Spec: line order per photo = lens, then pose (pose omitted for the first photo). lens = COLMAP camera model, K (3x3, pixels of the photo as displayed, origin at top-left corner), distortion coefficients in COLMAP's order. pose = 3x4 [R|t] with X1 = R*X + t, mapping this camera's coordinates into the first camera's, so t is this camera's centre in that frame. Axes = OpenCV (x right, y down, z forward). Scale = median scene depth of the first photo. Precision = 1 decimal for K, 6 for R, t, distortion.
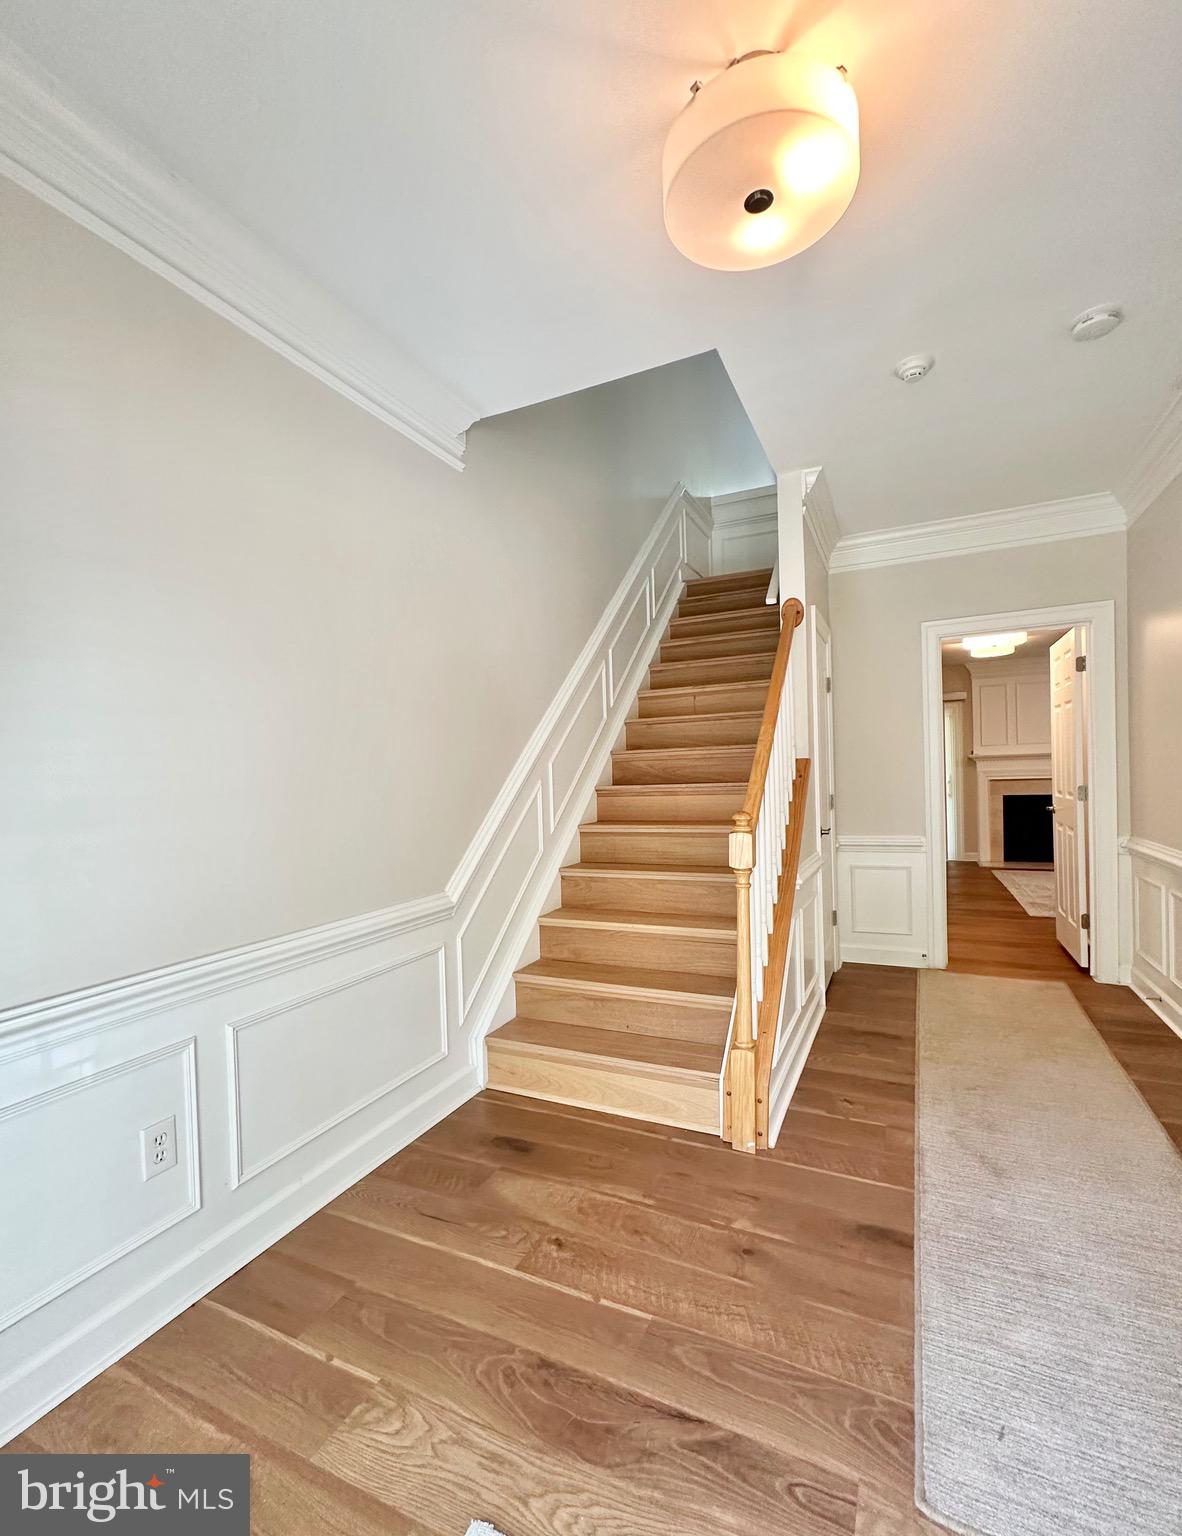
lens RADIAL K [[677.2, 0, 594.6], [0, 677.2, 781.2], [0, 0, 1]] dist [-0.002569, -0.000044]
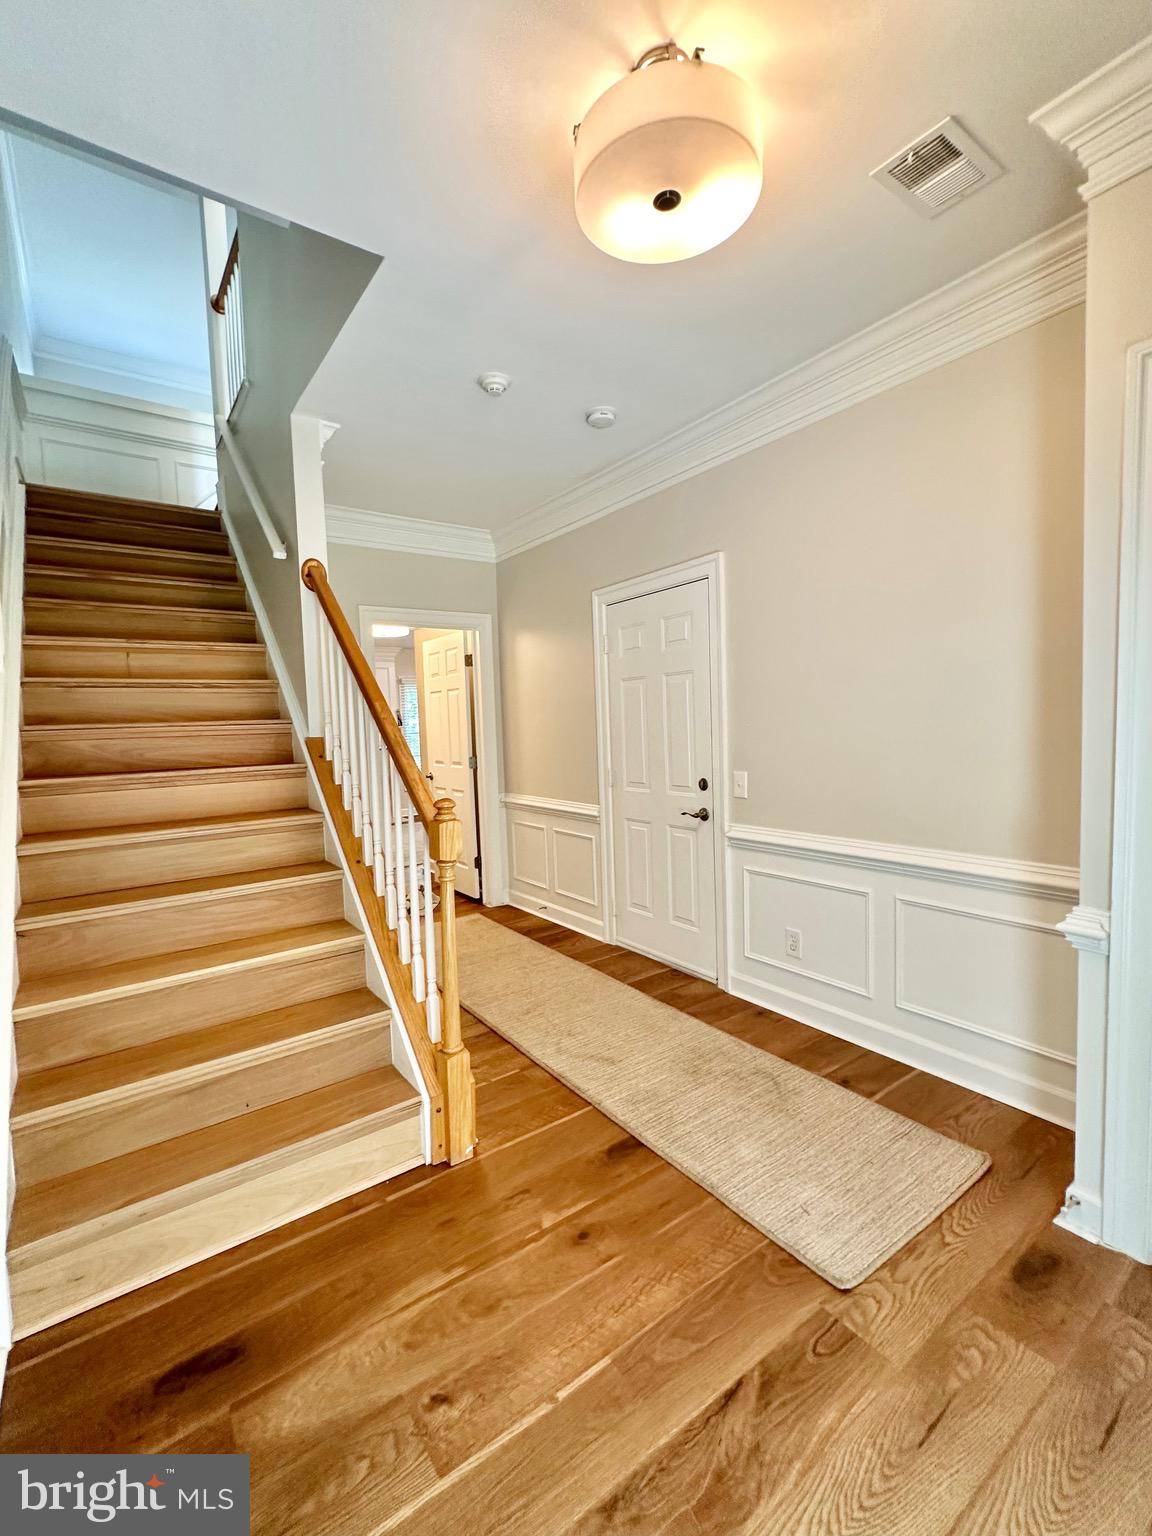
lens RADIAL K [[656.8, 0, 576.2], [0, 656.8, 759.8], [0, 0, 1]] dist [-0.001015, 0.000373]
pose [[0.488902, -0.034742, 0.871646, -0.576488], [0.026991, 0.999331, 0.024693, -0.028182], [-0.871921, 0.011454, 0.489513, 0.508533]]
